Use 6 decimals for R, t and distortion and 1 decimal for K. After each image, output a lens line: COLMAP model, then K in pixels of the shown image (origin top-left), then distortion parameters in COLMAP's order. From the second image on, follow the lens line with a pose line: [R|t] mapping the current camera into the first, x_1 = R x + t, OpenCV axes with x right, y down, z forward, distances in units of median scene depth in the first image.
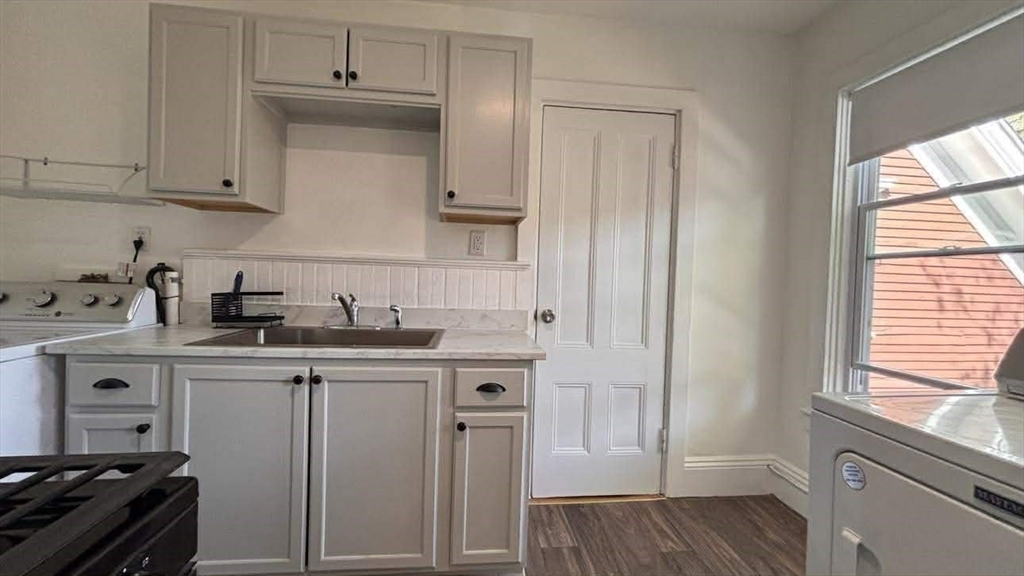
lens RADIAL K [[417.5, 0, 511.5], [0, 417.5, 289.7], [0, 0, 1]] dist [0.012166, -0.000182]
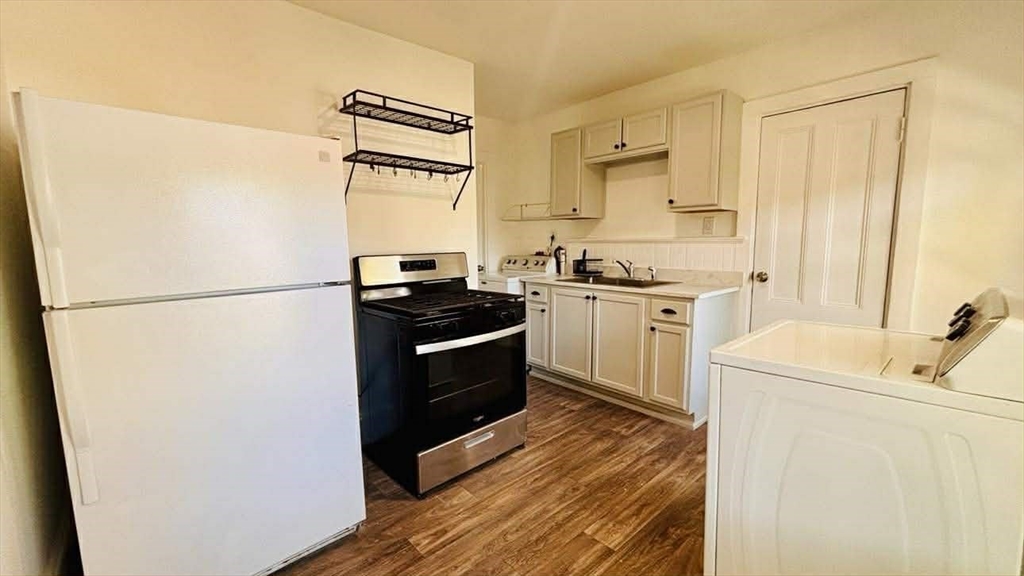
lens RADIAL K [[417.5, 0, 511.5], [0, 417.5, 289.7], [0, 0, 1]] dist [0.012166, -0.000182]
pose [[0.590829, 0.057664, -0.804734, 0.808628], [0.006627, 0.997062, 0.076312, -0.004419], [0.806770, -0.050420, 0.588711, -0.510688]]
